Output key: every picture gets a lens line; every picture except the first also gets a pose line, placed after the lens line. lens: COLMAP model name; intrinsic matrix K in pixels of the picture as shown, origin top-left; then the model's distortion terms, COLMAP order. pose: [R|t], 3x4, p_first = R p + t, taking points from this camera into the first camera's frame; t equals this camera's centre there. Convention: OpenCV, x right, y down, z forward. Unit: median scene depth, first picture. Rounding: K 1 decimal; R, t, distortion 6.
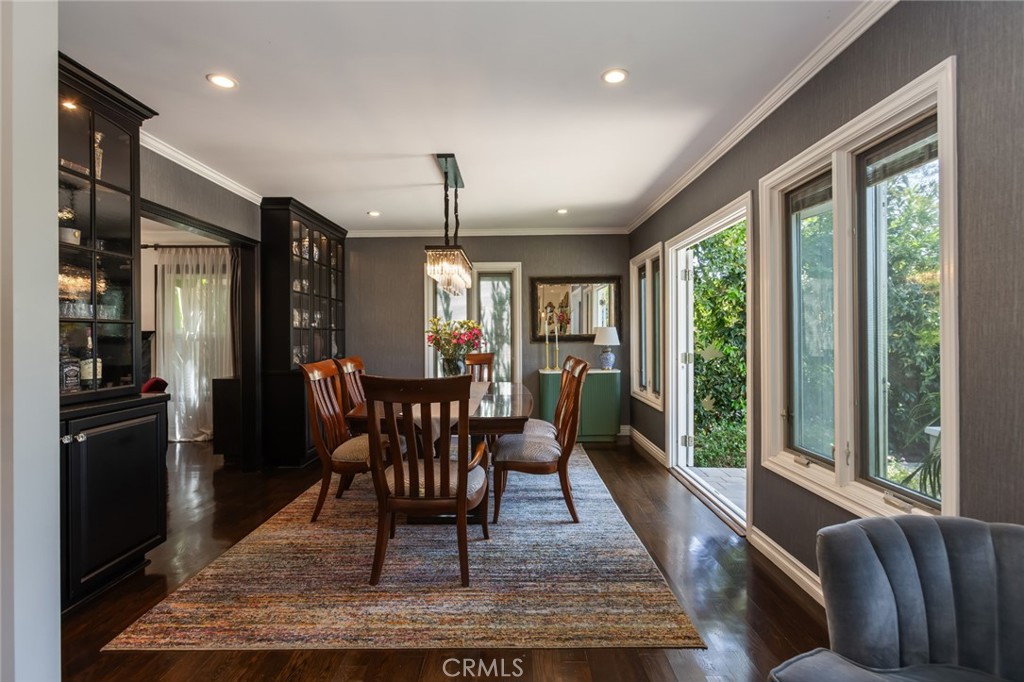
lens RADIAL K [[488.5, 0, 512.0], [0, 488.5, 341.0], [0, 0, 1]] dist [-0.016198, 0.018310]
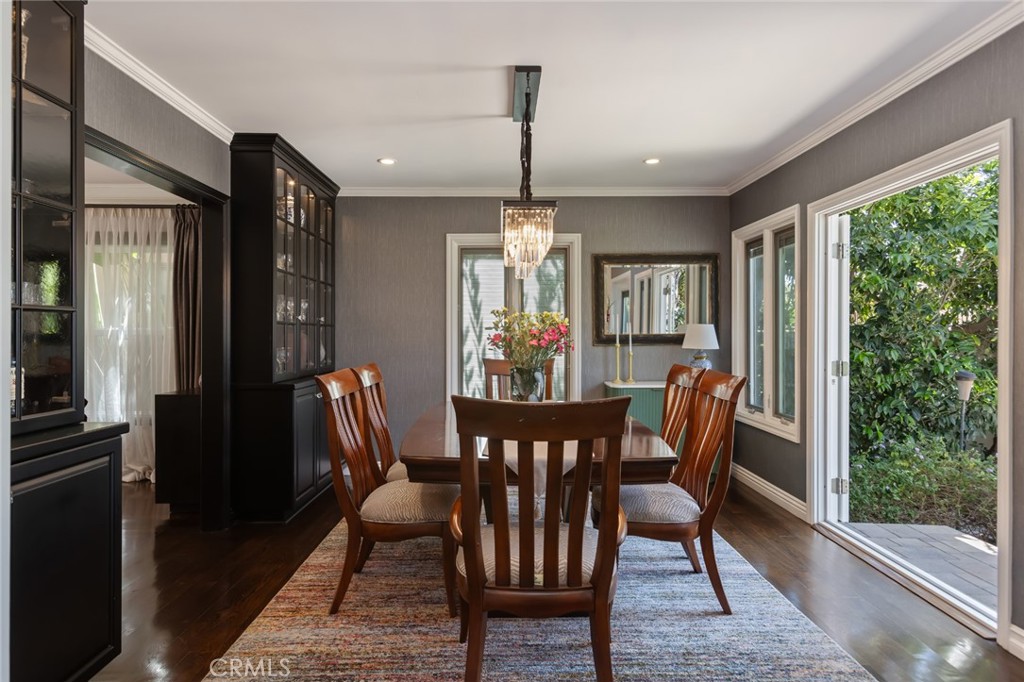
lens RADIAL K [[627.2, 0, 516.8], [0, 627.2, 339.4], [0, 0, 1]] dist [0.011190, 0.001373]
pose [[0.999766, 0.006230, 0.020695, -0.121708], [-0.006146, 0.999973, -0.004119, -0.000362], [-0.020720, 0.003991, 0.999777, 0.092769]]
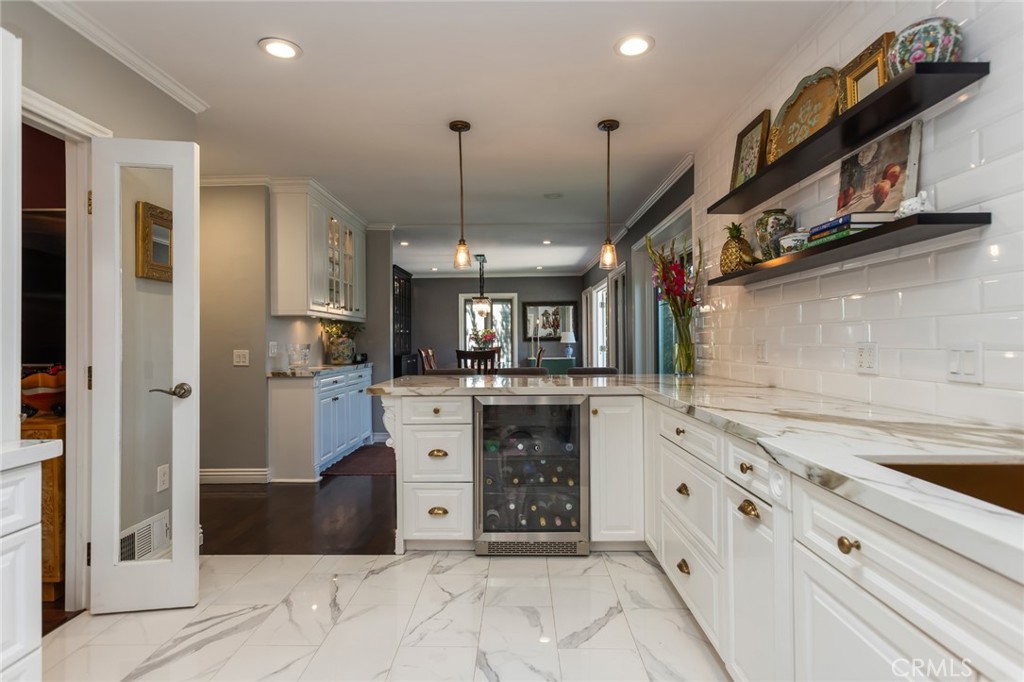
lens RADIAL K [[513.7, 0, 512.0], [0, 513.7, 341.0], [0, 0, 1]] dist [0.001371, 0.000203]
pose [[0.999978, -0.003067, -0.005910, 0.014318], [0.003013, 0.999955, -0.009031, 0.021836], [0.005937, 0.009013, 0.999942, -0.962740]]
